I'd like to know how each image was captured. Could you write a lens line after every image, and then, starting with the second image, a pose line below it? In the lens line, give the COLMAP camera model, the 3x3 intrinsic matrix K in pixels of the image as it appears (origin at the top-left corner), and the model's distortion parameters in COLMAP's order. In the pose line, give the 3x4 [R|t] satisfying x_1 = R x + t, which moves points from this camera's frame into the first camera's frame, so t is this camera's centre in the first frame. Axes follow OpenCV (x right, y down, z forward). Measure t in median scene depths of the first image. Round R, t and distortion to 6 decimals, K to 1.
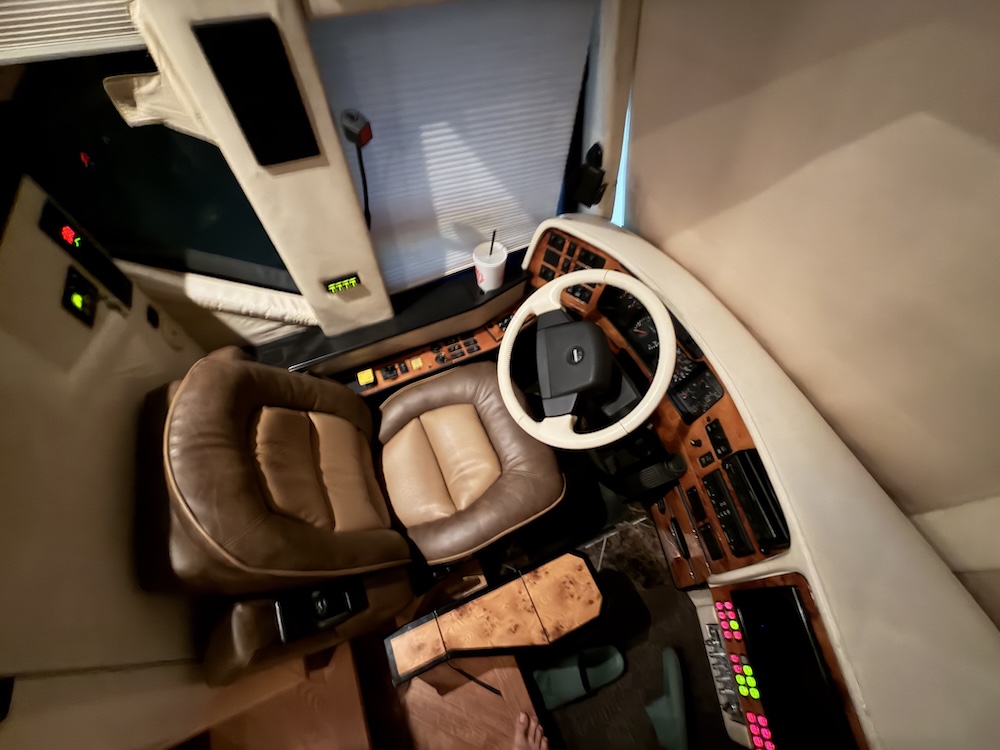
lens RADIAL K [[400.9, 0, 500.0], [0, 400.9, 375.0], [0, 0, 1]] dist [0.001129, -0.000231]
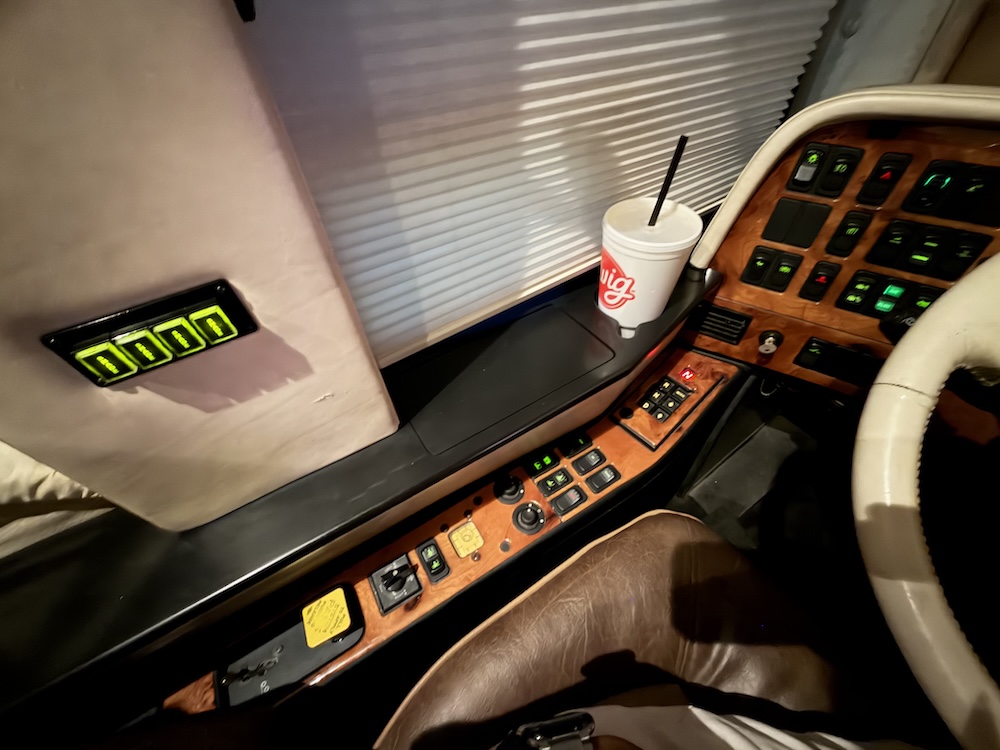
lens RADIAL K [[392.9, 0, 498.4], [0, 392.9, 369.9], [0, 0, 1]] dist [0.001131, 0.000069]
pose [[0.992112, -0.122437, 0.026884, -0.170840], [0.125267, 0.976337, -0.176282, -0.115768], [-0.004664, 0.178259, 0.983973, 0.618742]]
